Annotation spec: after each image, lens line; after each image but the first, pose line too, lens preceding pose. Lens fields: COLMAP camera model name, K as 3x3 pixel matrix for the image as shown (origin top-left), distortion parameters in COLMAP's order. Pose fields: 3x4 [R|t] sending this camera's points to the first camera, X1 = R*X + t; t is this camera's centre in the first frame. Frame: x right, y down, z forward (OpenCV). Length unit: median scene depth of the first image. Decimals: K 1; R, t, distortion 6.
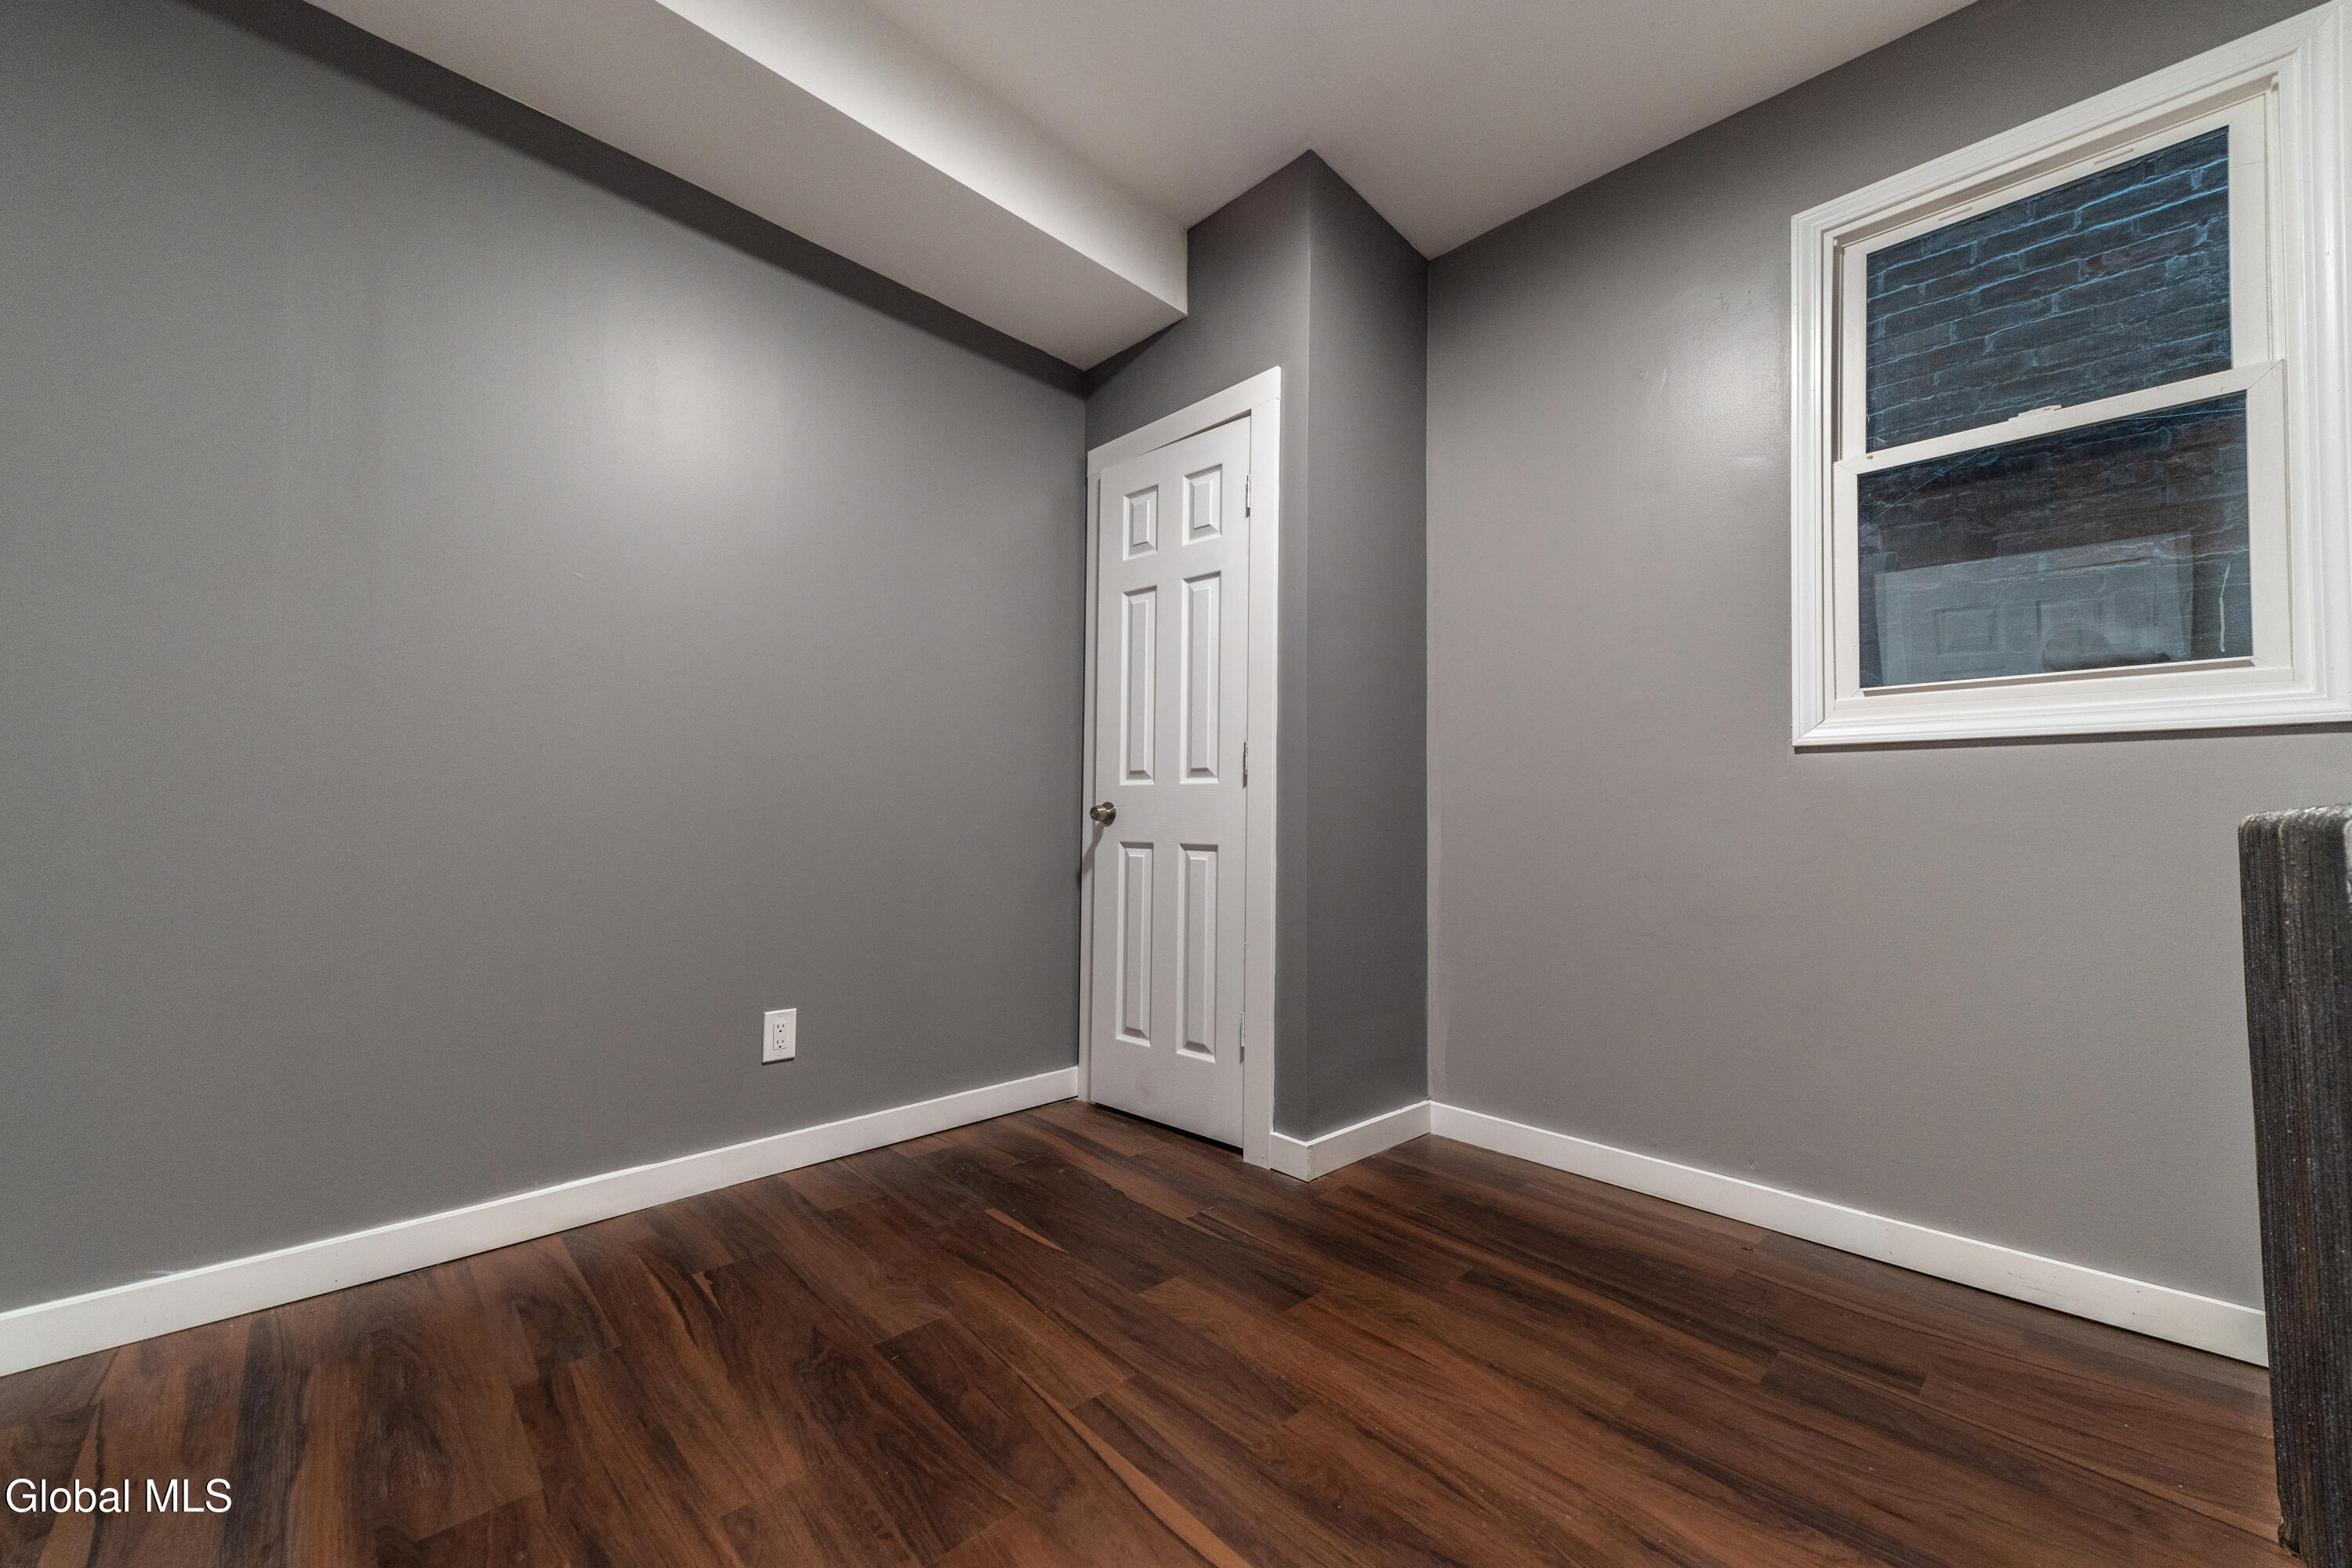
lens RADIAL K [[871.7, 0, 1178.1], [0, 871.7, 783.2], [0, 0, 1]] dist [0.019030, -0.000740]
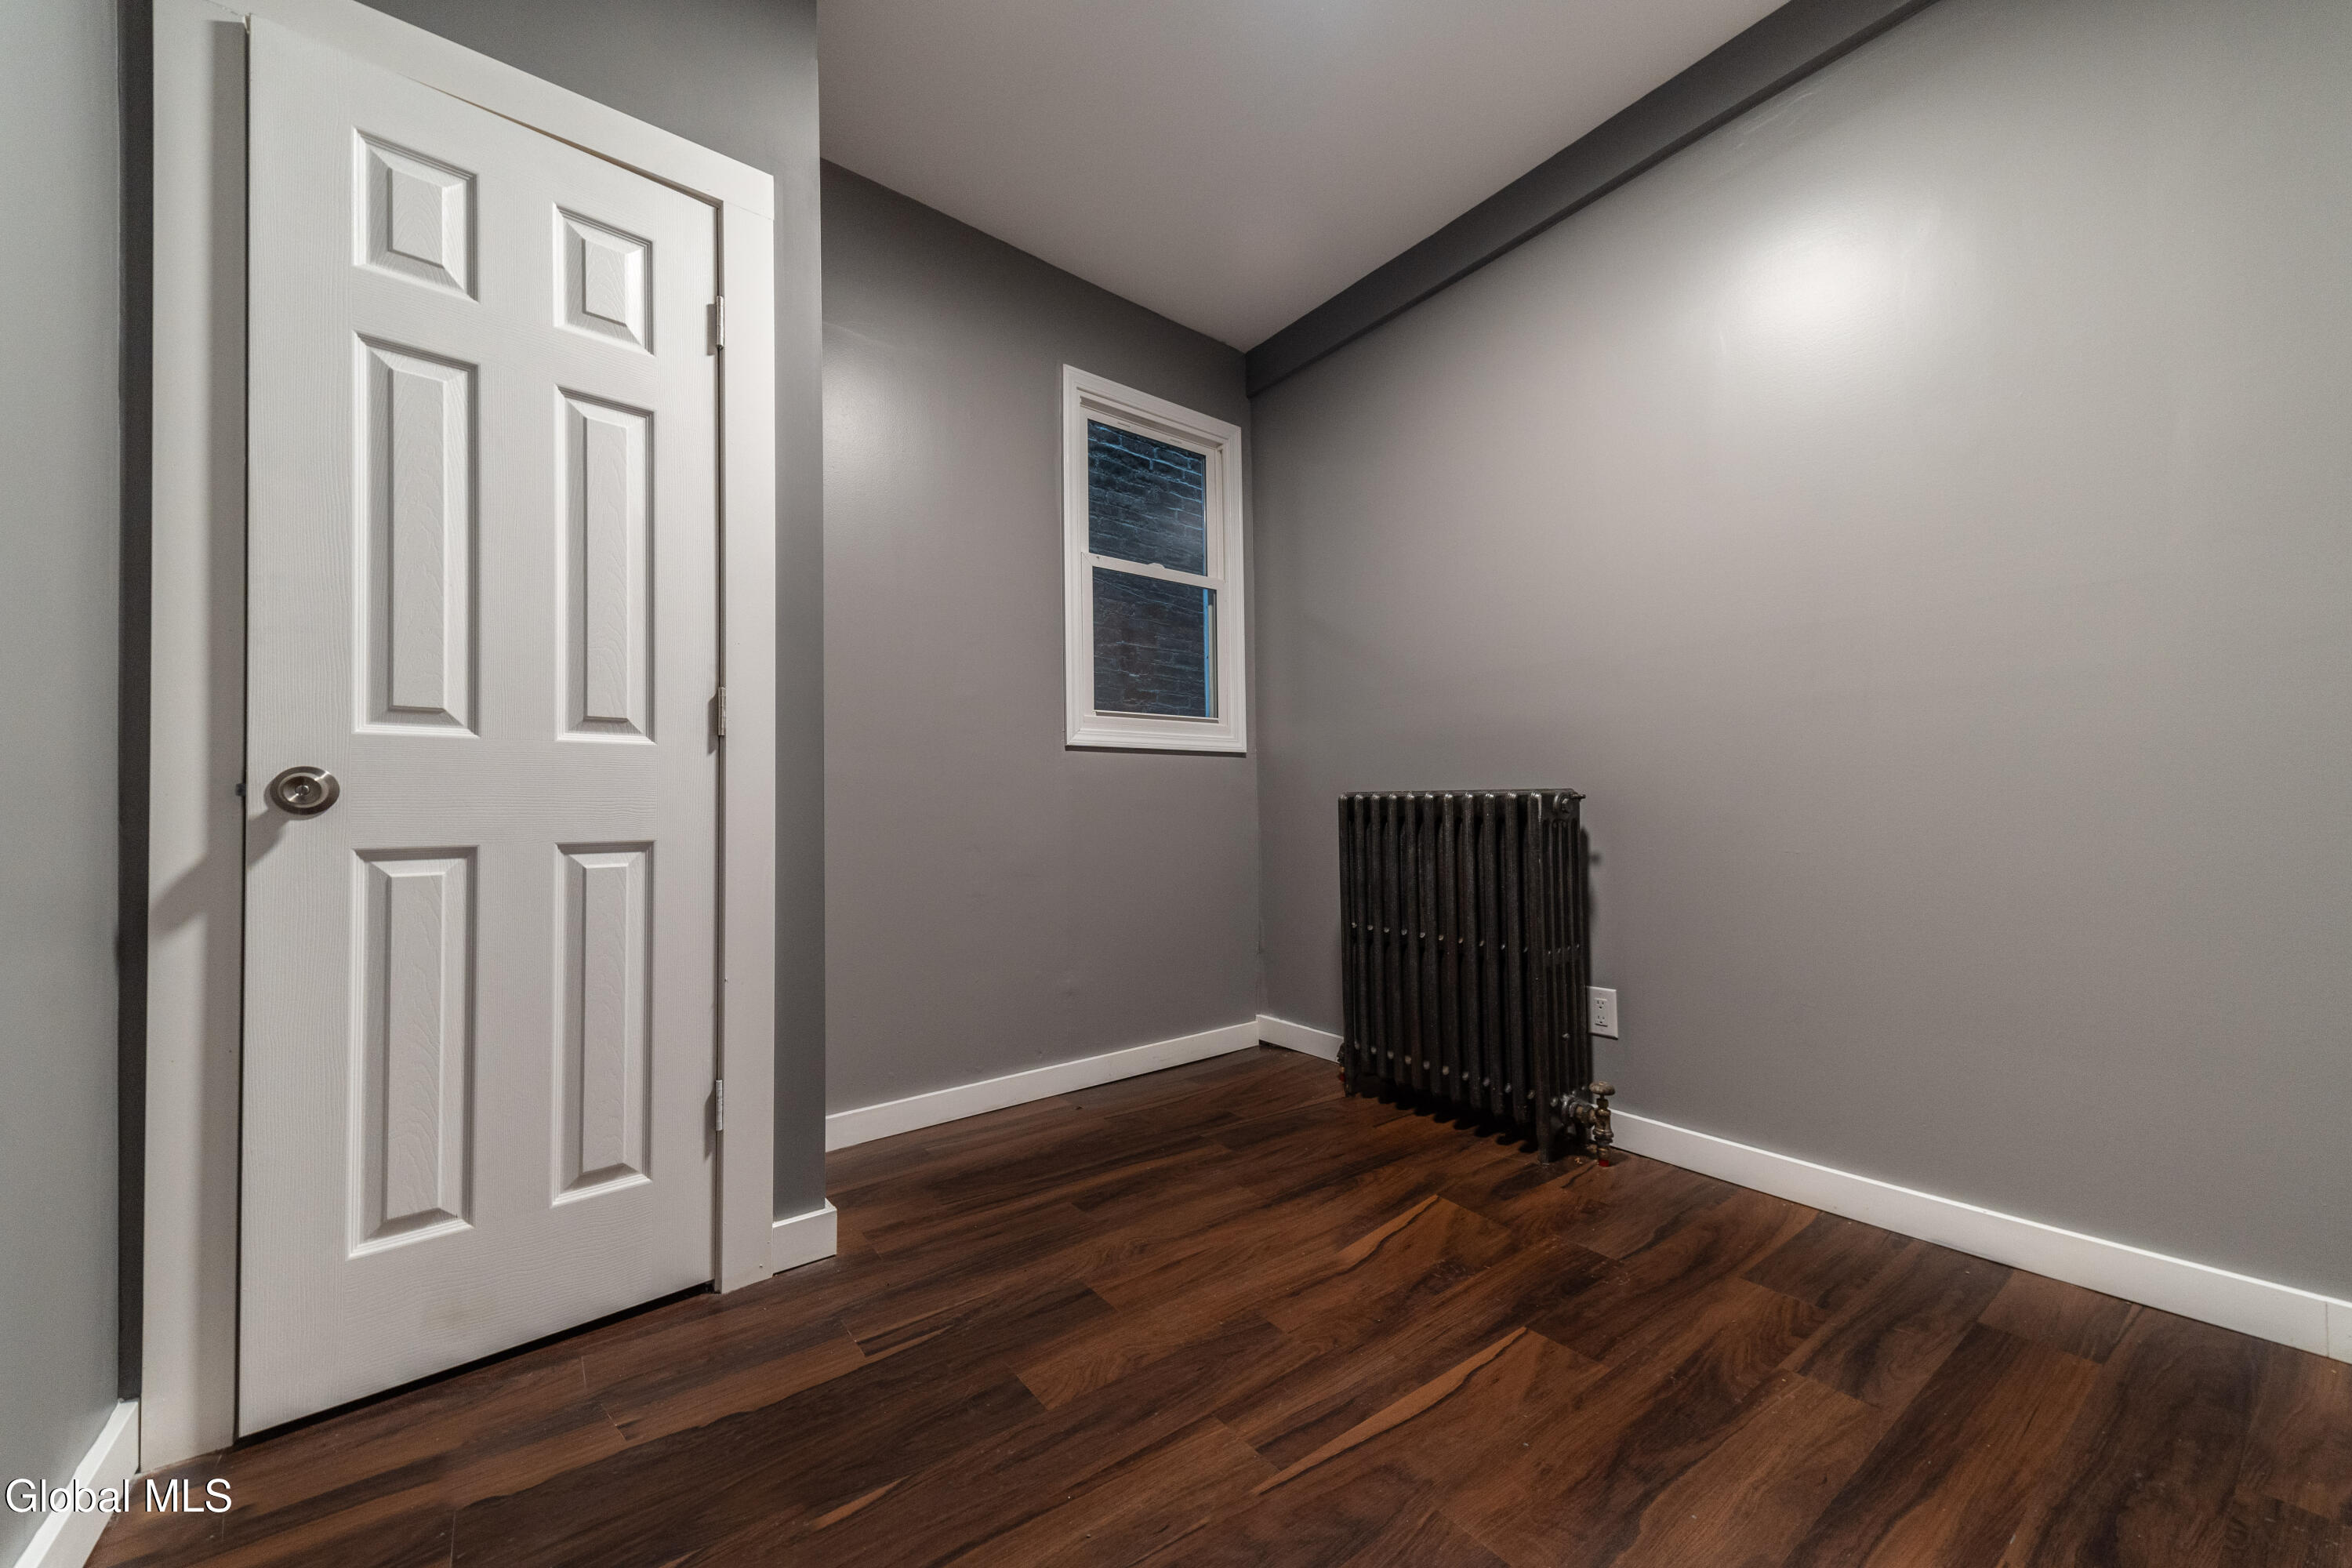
lens RADIAL K [[871.7, 0, 1166.4], [0, 871.7, 782.2], [0, 0, 1]] dist [0.019030, -0.000740]
pose [[0.138708, 0.015199, 0.990217, -0.788518], [-0.034832, 0.999338, -0.010459, 0.031172], [-0.989721, -0.033041, 0.139145, 0.782992]]
